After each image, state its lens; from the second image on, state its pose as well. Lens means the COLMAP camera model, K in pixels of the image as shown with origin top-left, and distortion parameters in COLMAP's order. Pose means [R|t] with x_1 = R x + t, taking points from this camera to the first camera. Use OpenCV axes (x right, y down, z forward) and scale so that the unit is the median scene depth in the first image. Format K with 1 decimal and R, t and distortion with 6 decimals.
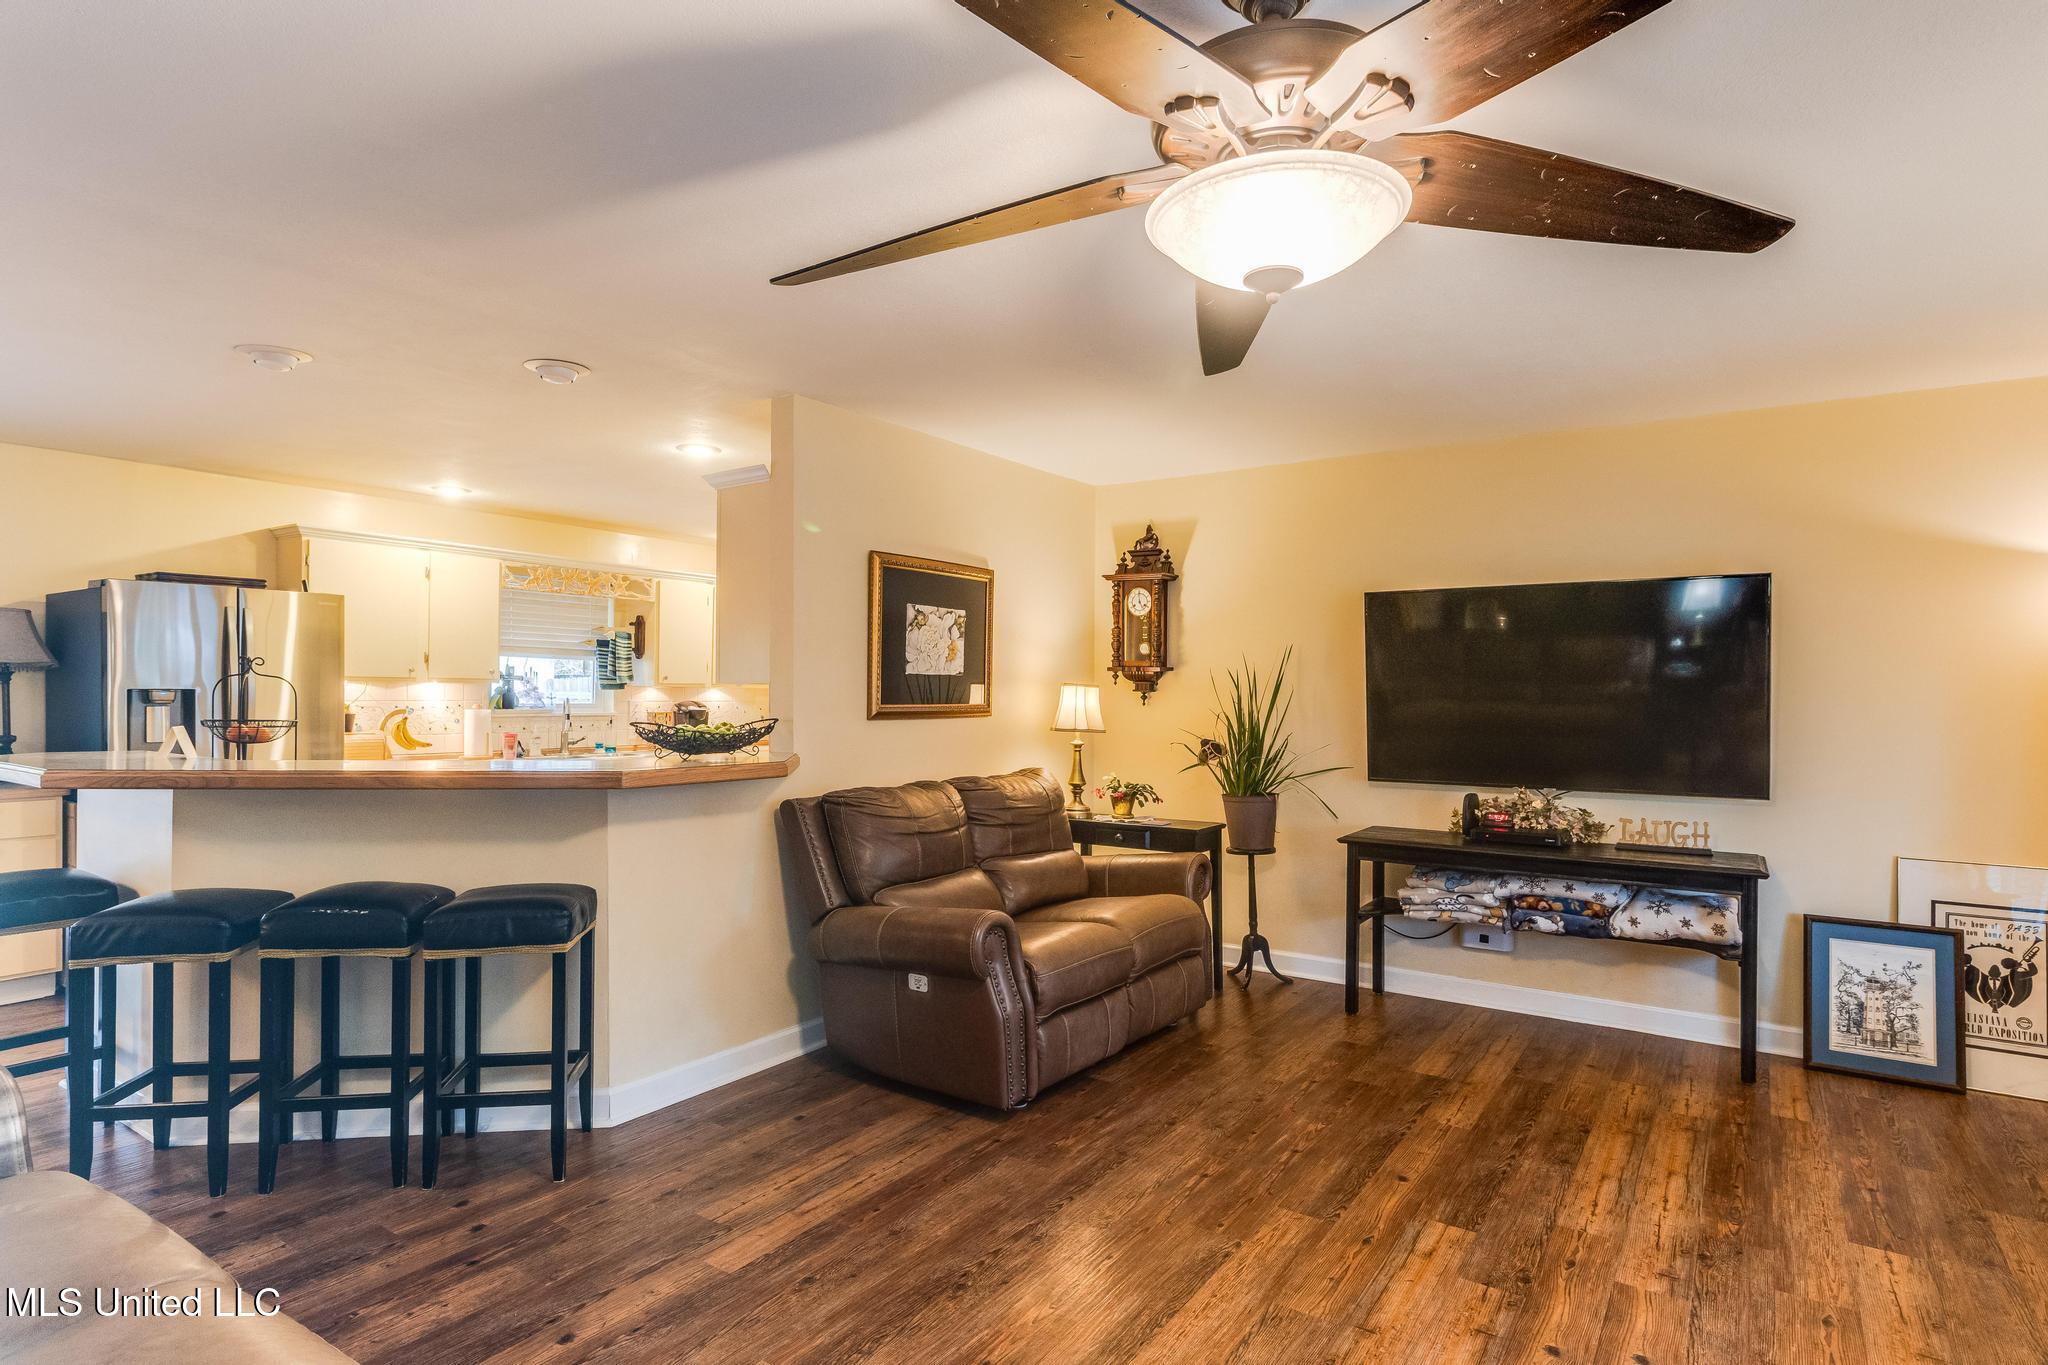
lens RADIAL K [[1061.0, 0, 966.4], [0, 1061.0, 691.8], [0, 0, 1]] dist [0.001958, -0.000461]
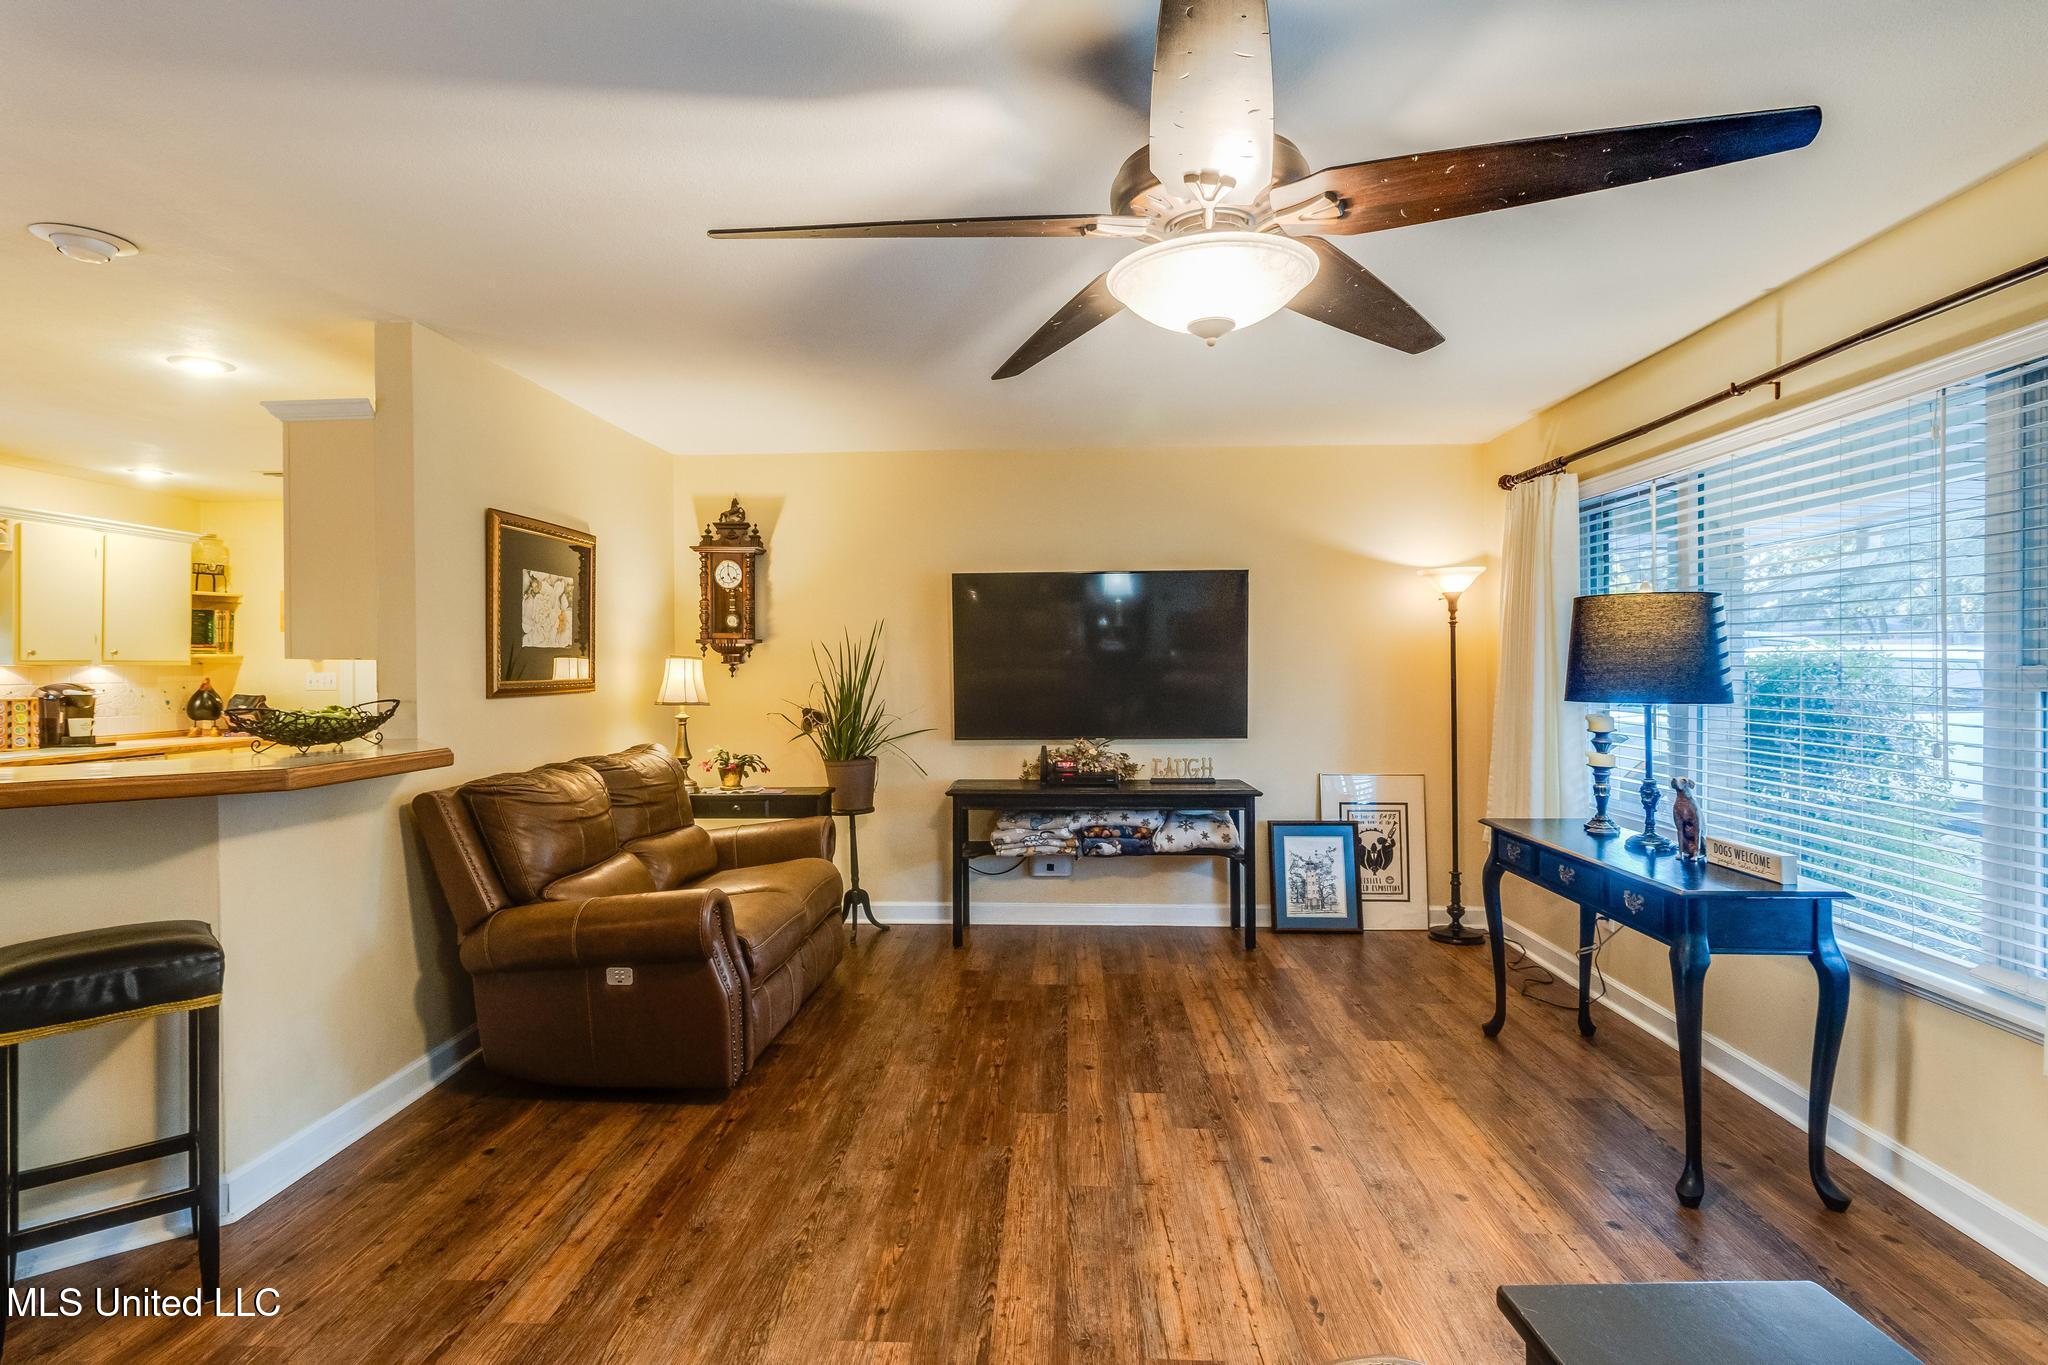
lens RADIAL K [[1061.0, 0, 964.6], [0, 1061.0, 662.3], [0, 0, 1]] dist [0.001958, -0.000461]
pose [[0.854996, -0.011337, 0.518511, -0.248492], [0.011833, 0.999927, 0.002351, -0.001707], [-0.518500, 0.004125, 0.855067, 0.037341]]
